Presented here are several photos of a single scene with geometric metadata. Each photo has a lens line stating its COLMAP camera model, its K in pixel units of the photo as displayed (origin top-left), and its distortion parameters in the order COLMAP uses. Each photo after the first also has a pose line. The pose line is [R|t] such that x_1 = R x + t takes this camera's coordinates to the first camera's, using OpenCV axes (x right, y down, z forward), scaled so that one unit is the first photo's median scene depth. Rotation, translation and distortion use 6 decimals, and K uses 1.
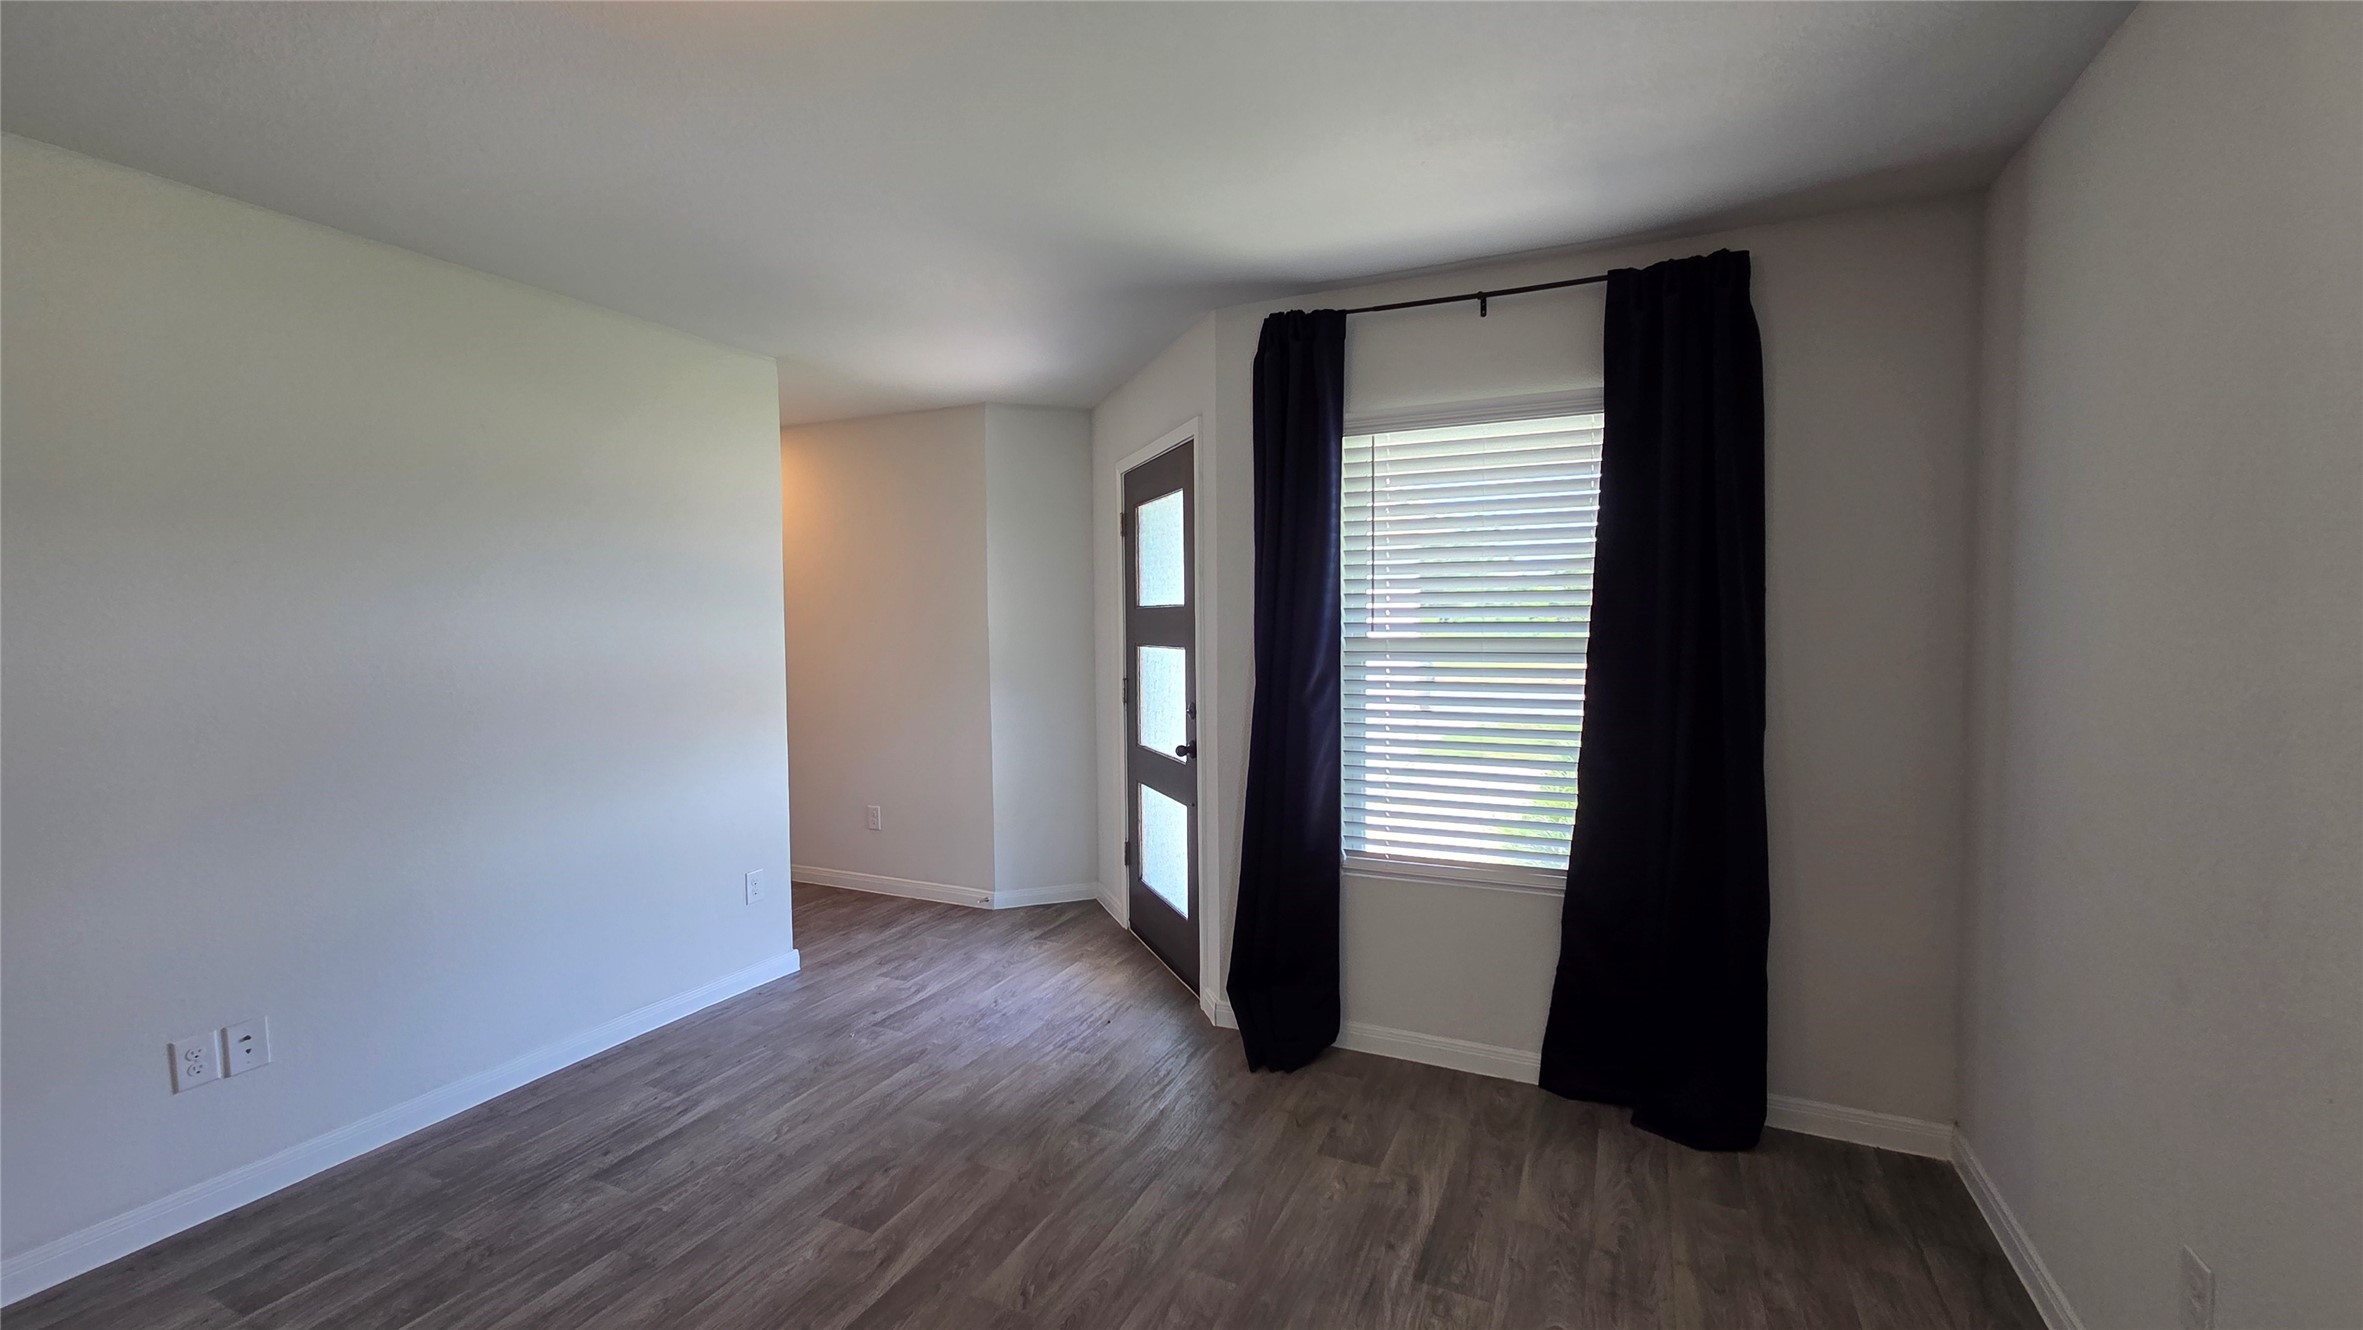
lens RADIAL K [[974.7, 0, 1181.5], [0, 974.7, 665.0], [0, 0, 1]] dist [0.000699, 0.000744]
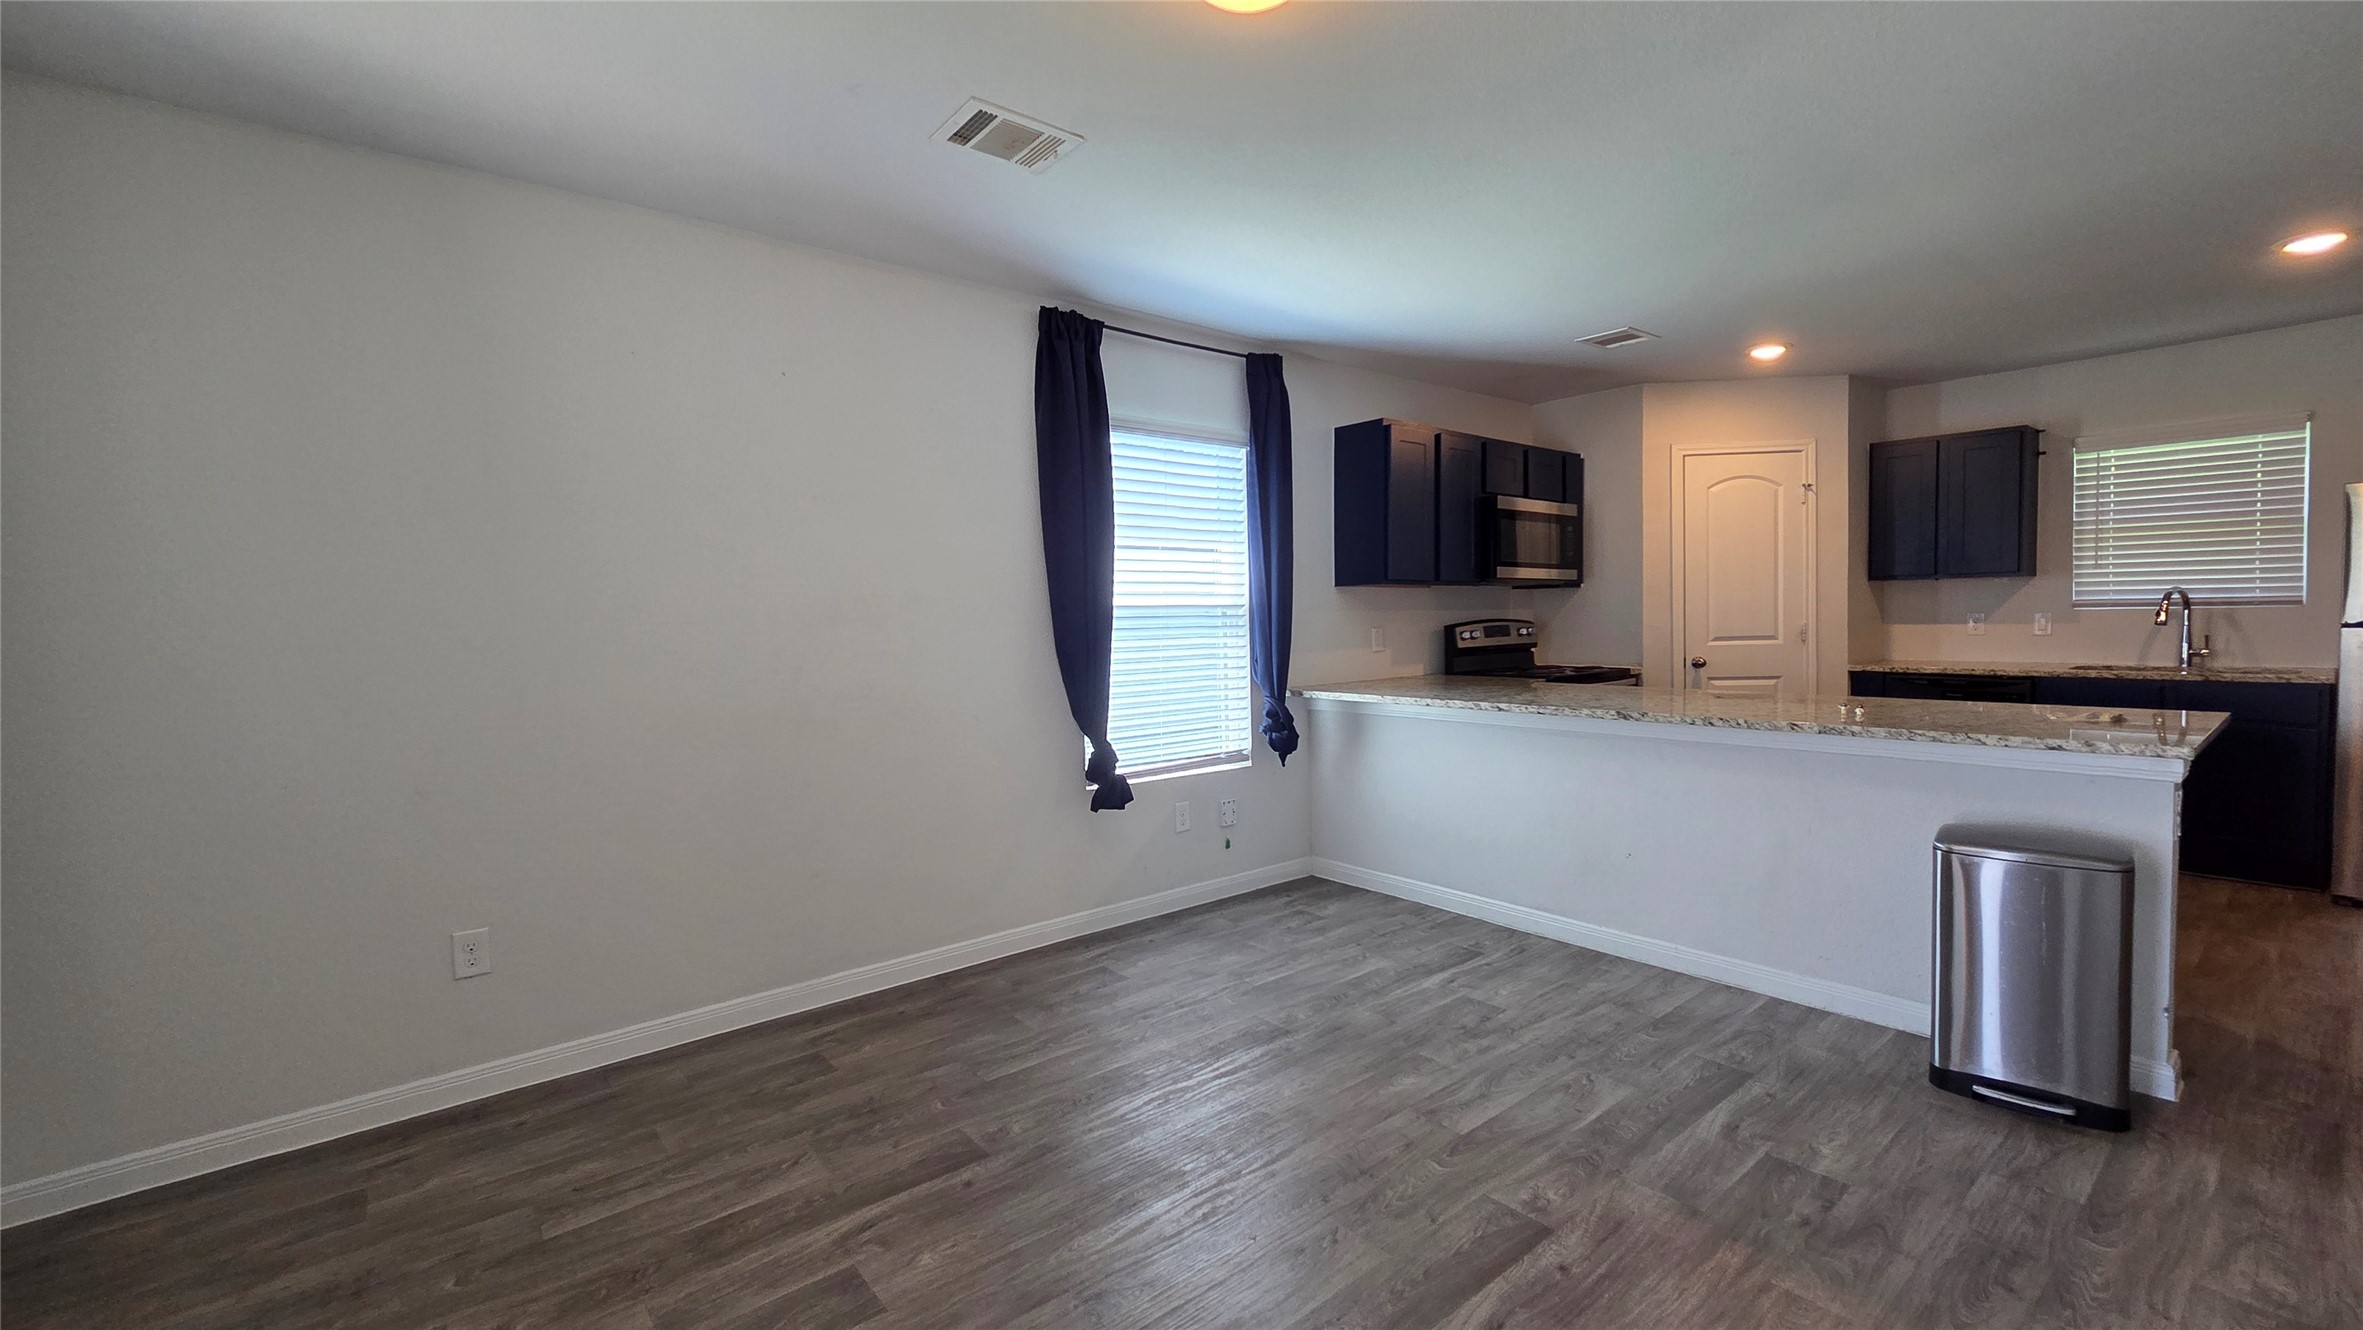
lens RADIAL K [[974.7, 0, 1181.5], [0, 974.7, 665.0], [0, 0, 1]] dist [0.000699, 0.000744]
pose [[-0.902036, -0.016341, 0.431351, -0.443383], [0.020092, 0.996611, 0.079772, -0.008420], [-0.431192, 0.080625, -0.898651, 1.936731]]
